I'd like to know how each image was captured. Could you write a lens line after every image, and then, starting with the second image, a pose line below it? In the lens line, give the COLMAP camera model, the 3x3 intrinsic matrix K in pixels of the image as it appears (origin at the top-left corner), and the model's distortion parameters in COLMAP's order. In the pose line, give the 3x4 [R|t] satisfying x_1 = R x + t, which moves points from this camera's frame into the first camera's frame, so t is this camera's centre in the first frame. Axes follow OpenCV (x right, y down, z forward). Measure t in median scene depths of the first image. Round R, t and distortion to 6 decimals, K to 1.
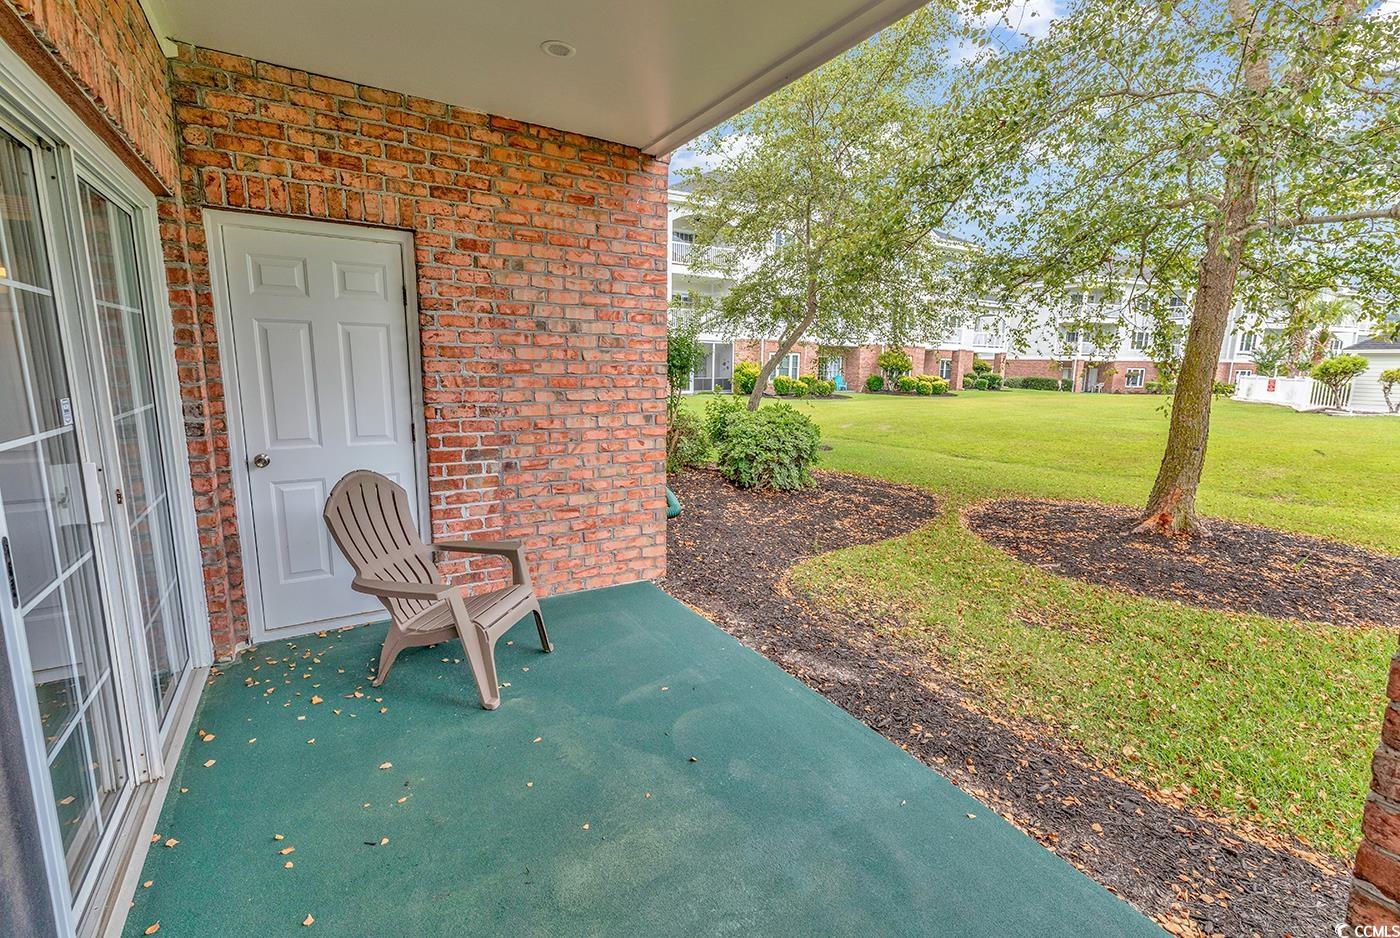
lens RADIAL K [[621.2, 0, 709.3], [0, 621.2, 471.2], [0, 0, 1]] dist [0.005568, -0.001577]
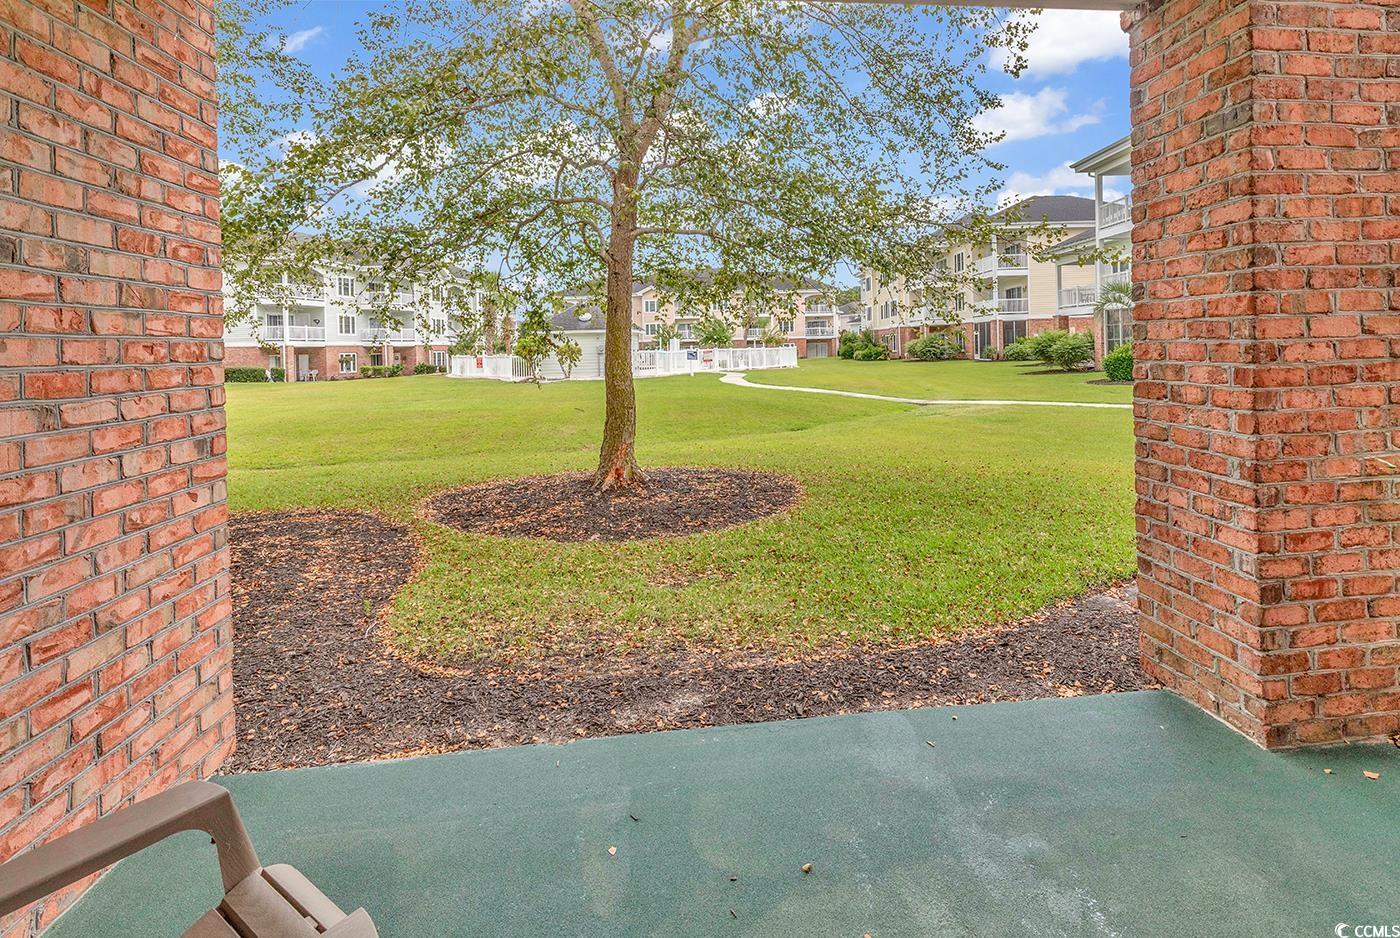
lens RADIAL K [[688.9, 0, 742.5], [0, 688.9, 354.4], [0, 0, 1]] dist [0.012640, -0.000447]
pose [[0.421066, -0.037185, 0.906267, -0.447921], [0.185158, 0.981643, -0.045750, -0.053218], [-0.887930, 0.187067, 0.420222, 0.369168]]
